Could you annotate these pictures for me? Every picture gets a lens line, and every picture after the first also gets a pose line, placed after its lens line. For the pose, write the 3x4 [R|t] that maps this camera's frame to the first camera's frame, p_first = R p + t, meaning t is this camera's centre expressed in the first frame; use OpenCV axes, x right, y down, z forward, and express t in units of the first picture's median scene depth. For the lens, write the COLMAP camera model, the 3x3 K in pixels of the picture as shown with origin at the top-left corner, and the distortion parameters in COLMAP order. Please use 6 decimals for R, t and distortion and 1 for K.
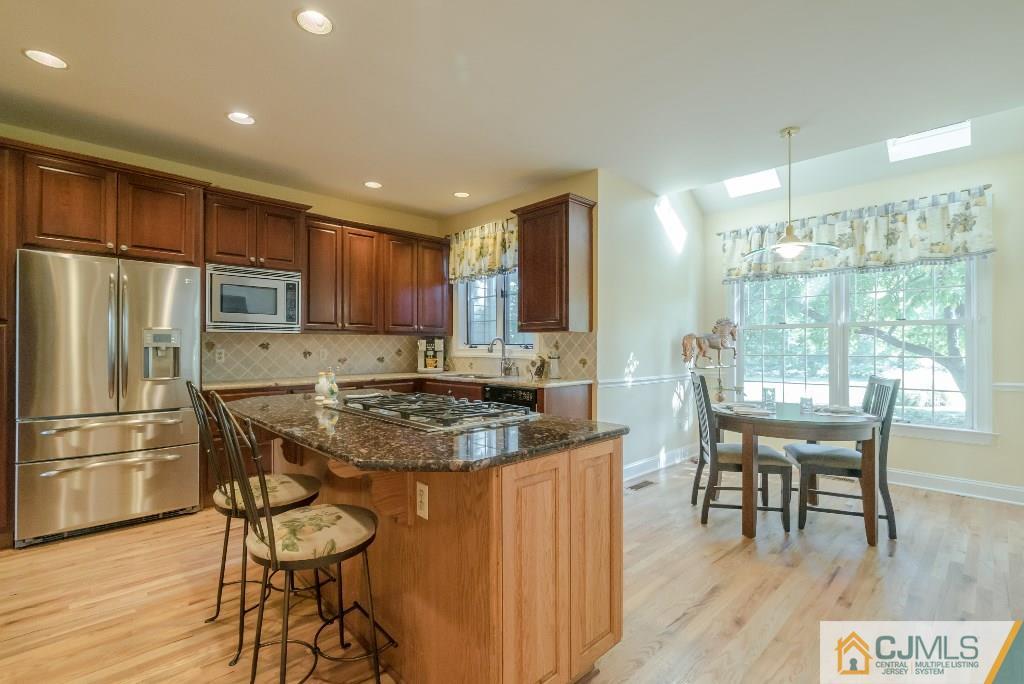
lens RADIAL K [[464.8, 0, 513.7], [0, 464.8, 346.0], [0, 0, 1]] dist [-0.001435, -0.000009]
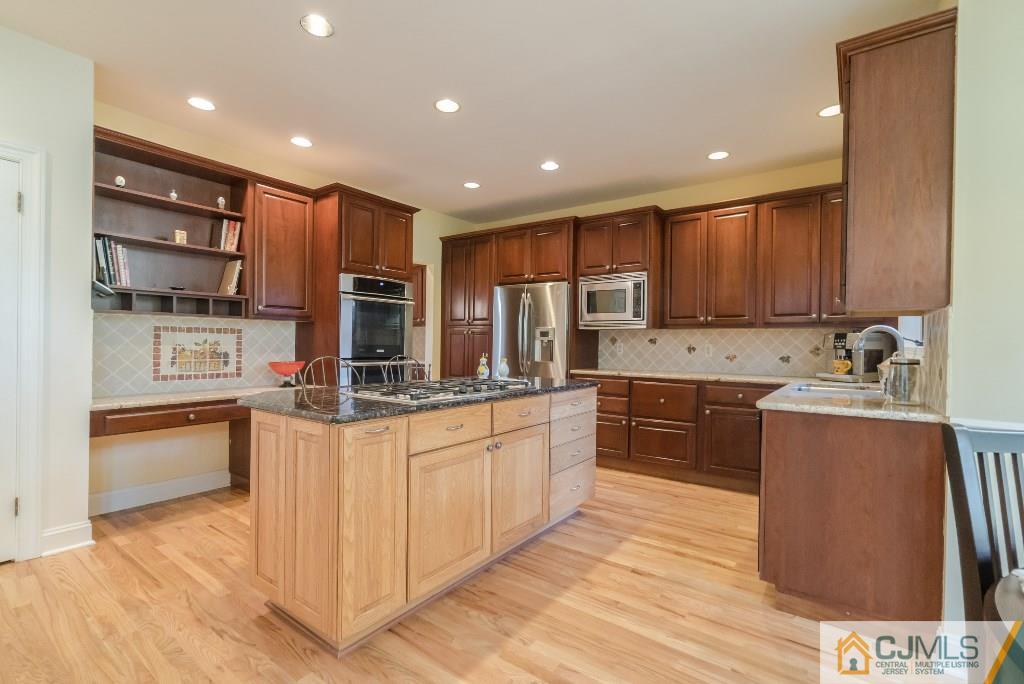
lens RADIAL K [[464.8, 0, 511.5], [0, 464.8, 341.2], [0, 0, 1]] dist [-0.001435, -0.000009]
pose [[0.169607, -0.000413, -0.985512, 0.481875], [-0.012702, 0.999916, -0.002605, 0.007380], [0.985430, 0.012960, 0.169587, 0.469931]]
